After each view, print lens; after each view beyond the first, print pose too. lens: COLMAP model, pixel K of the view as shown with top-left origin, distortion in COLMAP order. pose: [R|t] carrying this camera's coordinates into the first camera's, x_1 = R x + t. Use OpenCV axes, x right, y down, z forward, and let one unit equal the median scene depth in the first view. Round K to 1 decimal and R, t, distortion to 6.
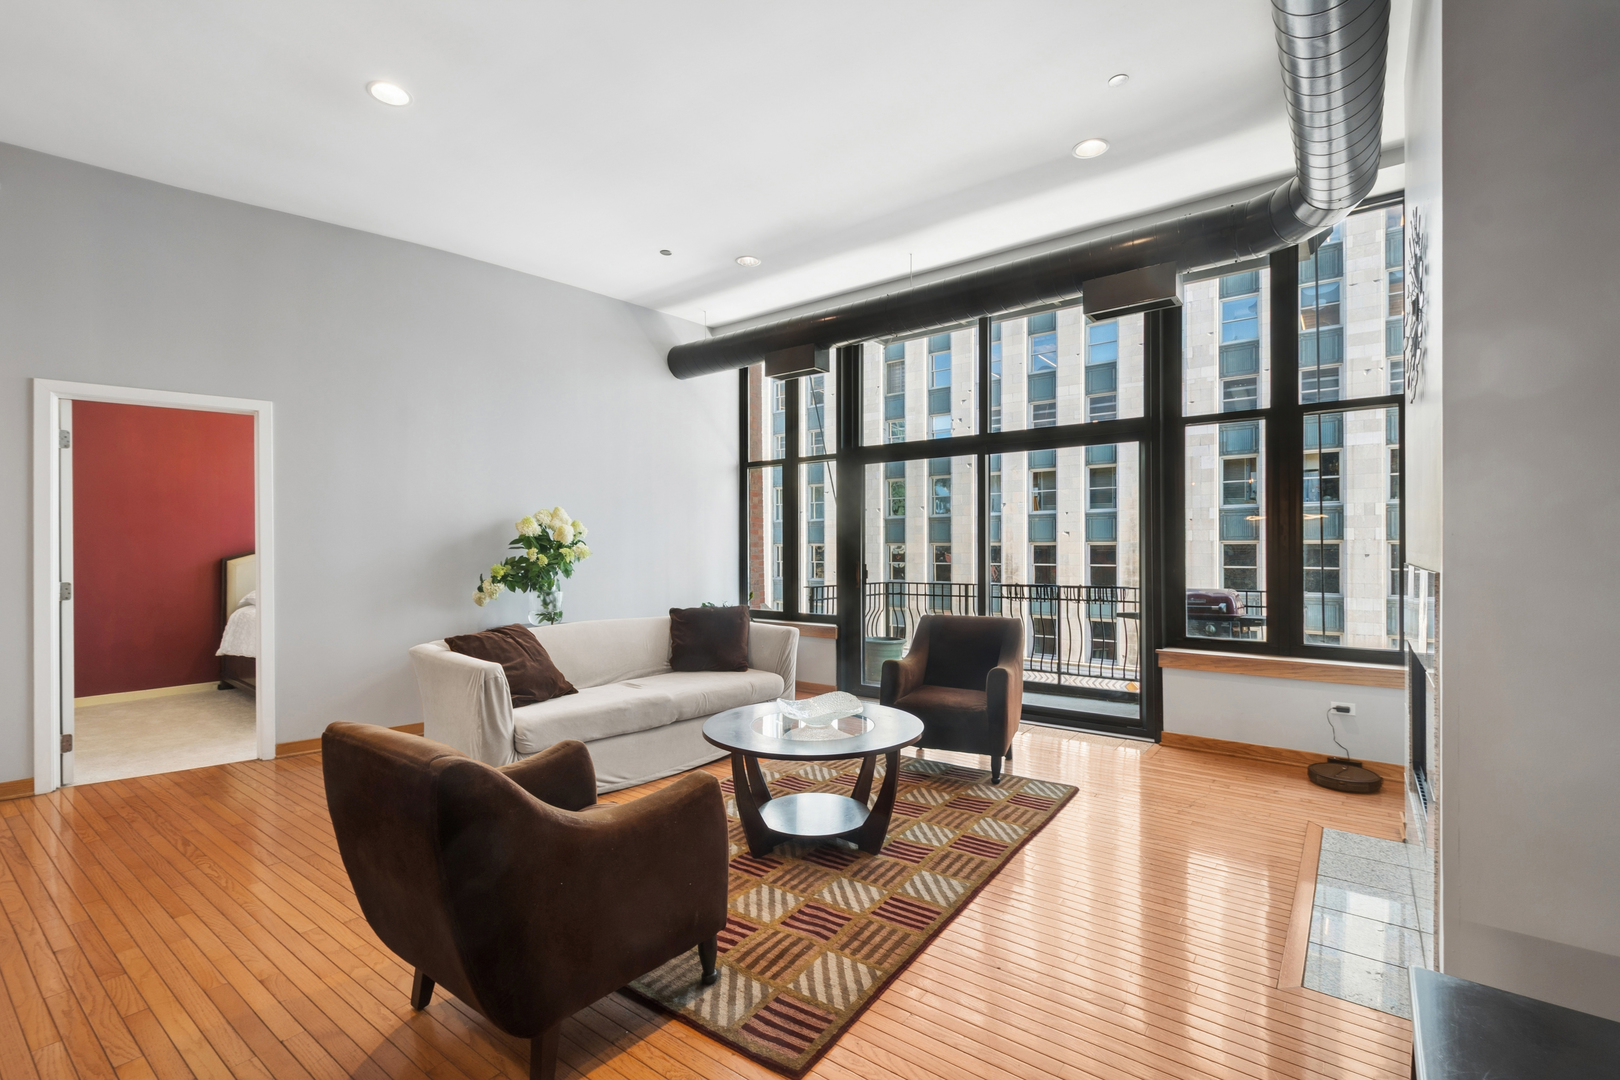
lens RADIAL K [[712.6, 0, 809.0], [0, 712.6, 544.5], [0, 0, 1]] dist [0.011780, -0.000695]
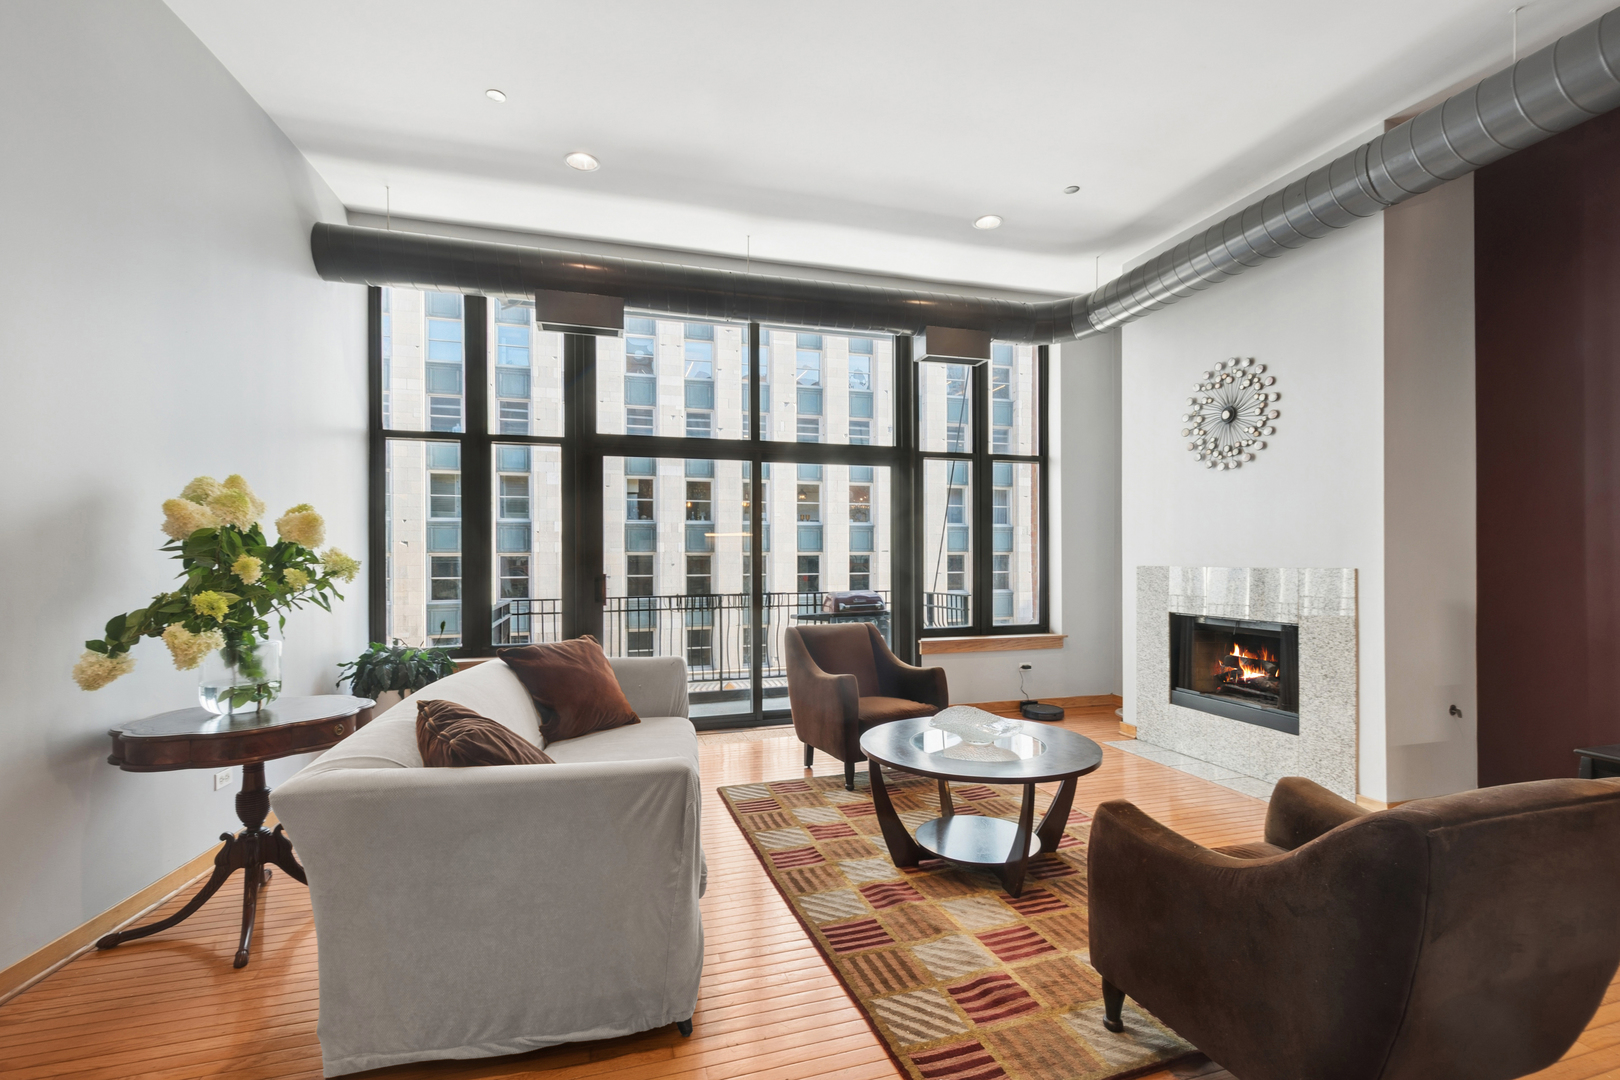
lens RADIAL K [[712.6, 0, 840.2], [0, 712.6, 559.1], [0, 0, 1]] dist [0.011780, -0.000695]
pose [[0.587300, -0.001290, 0.809368, -0.372937], [-0.002383, 0.999992, 0.003322, 0.003038], [-0.809366, -0.003879, 0.587292, 0.259935]]
